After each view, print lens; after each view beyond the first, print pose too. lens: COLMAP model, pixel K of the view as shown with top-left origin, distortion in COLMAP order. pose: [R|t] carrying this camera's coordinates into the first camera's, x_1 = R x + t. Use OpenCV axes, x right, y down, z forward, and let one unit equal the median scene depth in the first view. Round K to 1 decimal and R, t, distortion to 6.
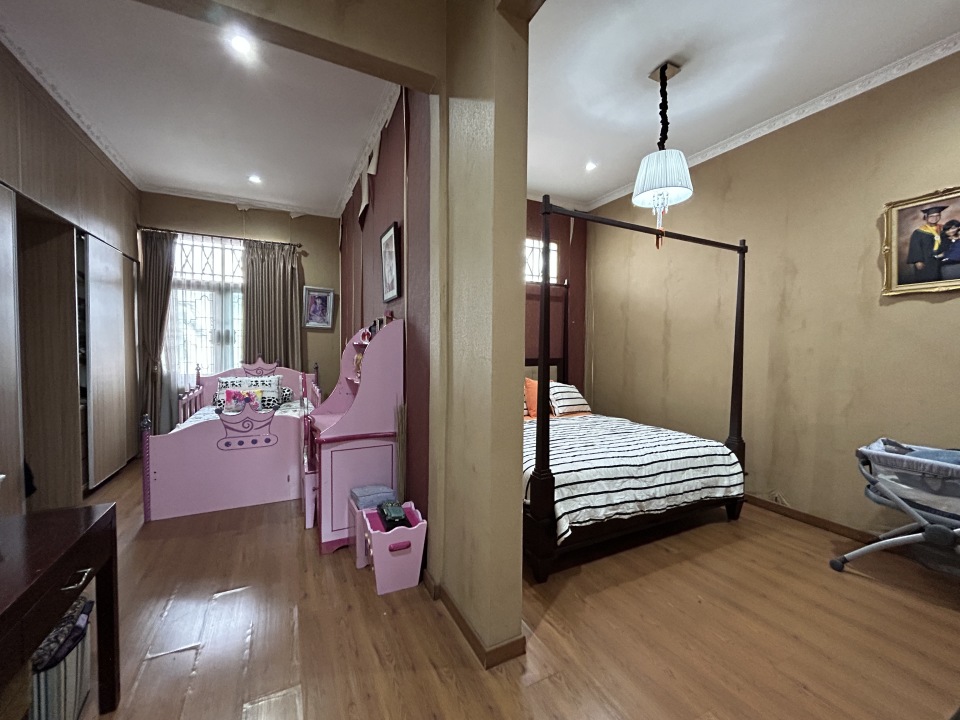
lens RADIAL K [[390.5, 0, 480.0], [0, 390.5, 360.0], [0, 0, 1]] dist [-0.040271, 0.030913]
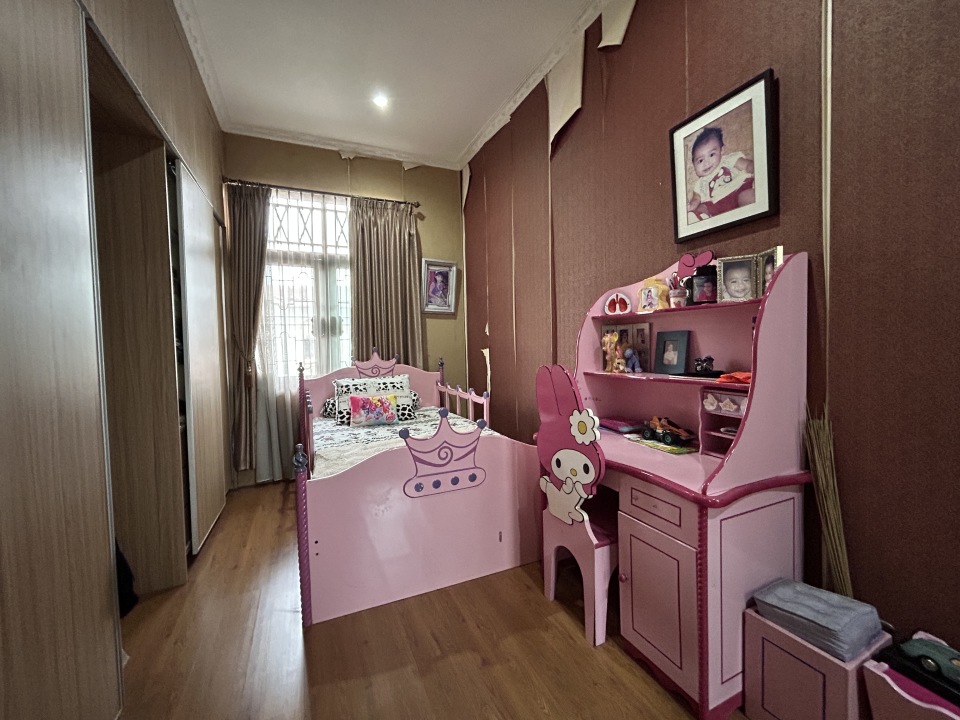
lens RADIAL K [[389.9, 0, 478.2], [0, 389.9, 358.6], [0, 0, 1]] dist [-0.001252, 0.000580]
pose [[0.998175, -0.028773, -0.053093, -0.345045], [0.028859, 0.999583, 0.000855, 0.011886], [0.053046, -0.002385, 0.998589, 0.260033]]
